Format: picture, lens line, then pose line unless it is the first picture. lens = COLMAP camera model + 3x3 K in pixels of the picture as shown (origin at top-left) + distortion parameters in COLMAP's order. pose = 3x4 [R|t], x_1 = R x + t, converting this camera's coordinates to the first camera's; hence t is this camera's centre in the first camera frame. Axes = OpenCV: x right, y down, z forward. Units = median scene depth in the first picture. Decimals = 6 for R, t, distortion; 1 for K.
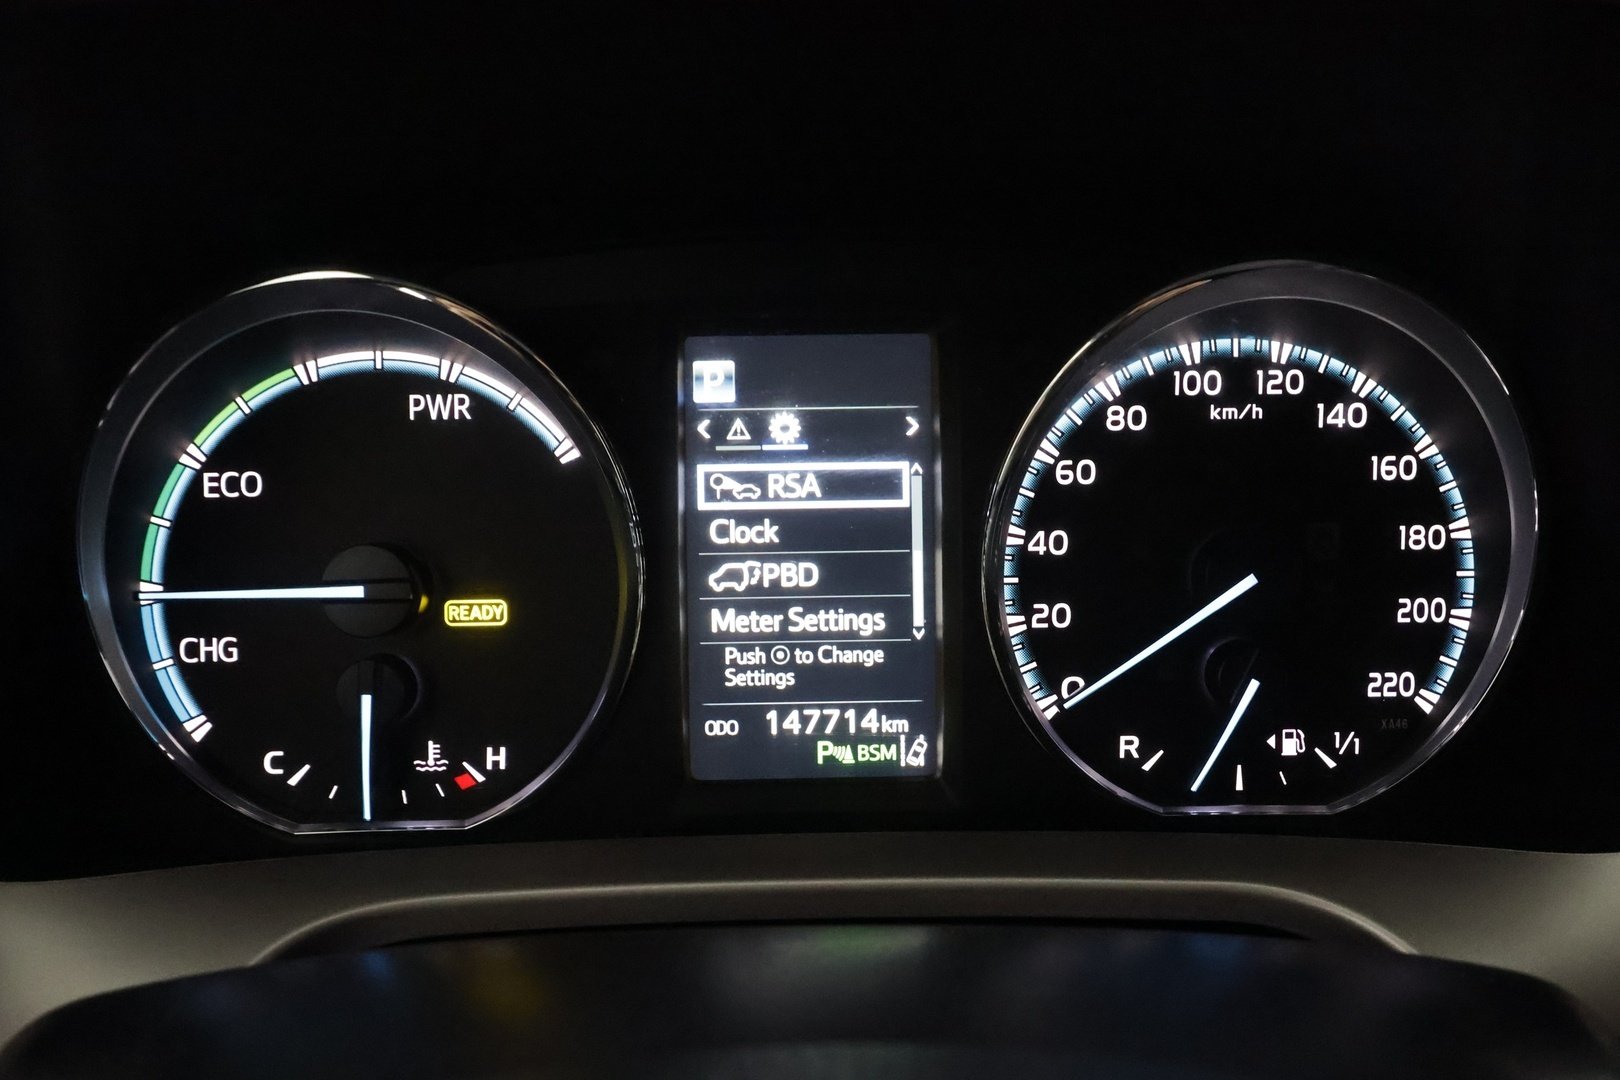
lens RADIAL K [[1276.1, 0, 802.9], [0, 1276.1, 540.5], [0, 0, 1]] dist [-0.000595, 0.003284]
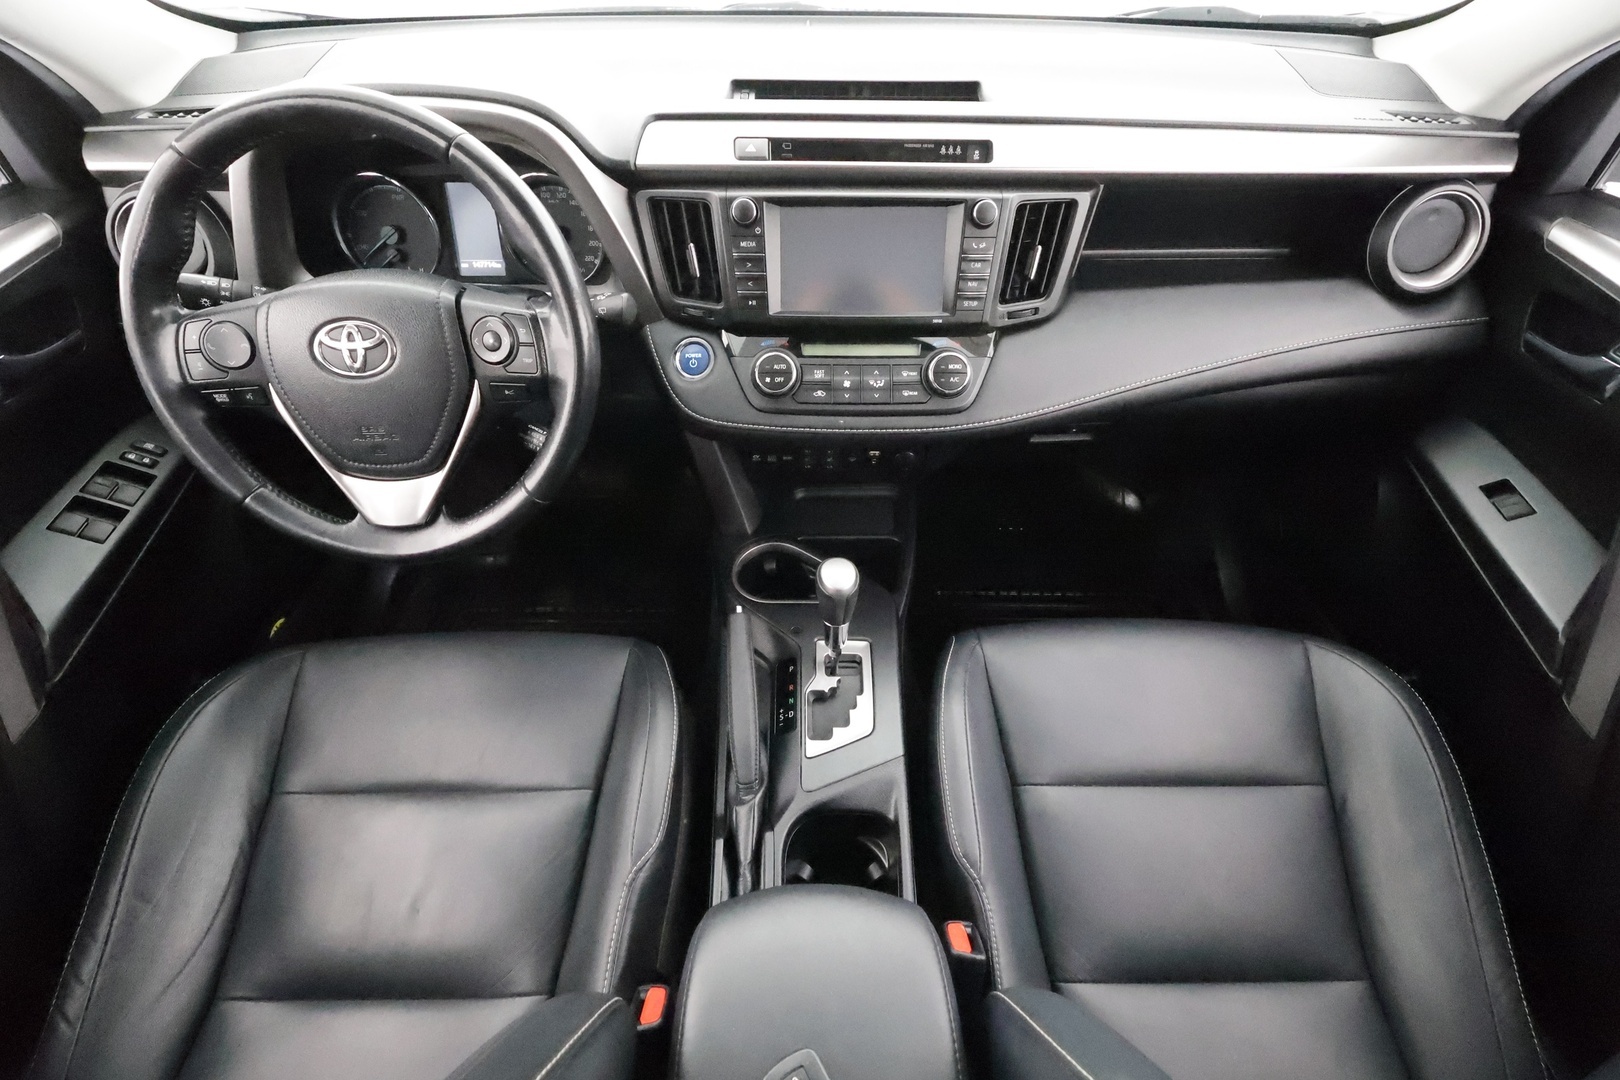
lens RADIAL K [[756.6, 0, 815.4], [0, 756.6, 541.4], [0, 0, 1]] dist [-0.006281, 0.003212]
pose [[0.999820, 0.018790, 0.002616, 1.410945], [-0.018453, 0.931201, 0.364038, 0.049470], [0.004404, -0.364021, 0.931380, -2.325141]]
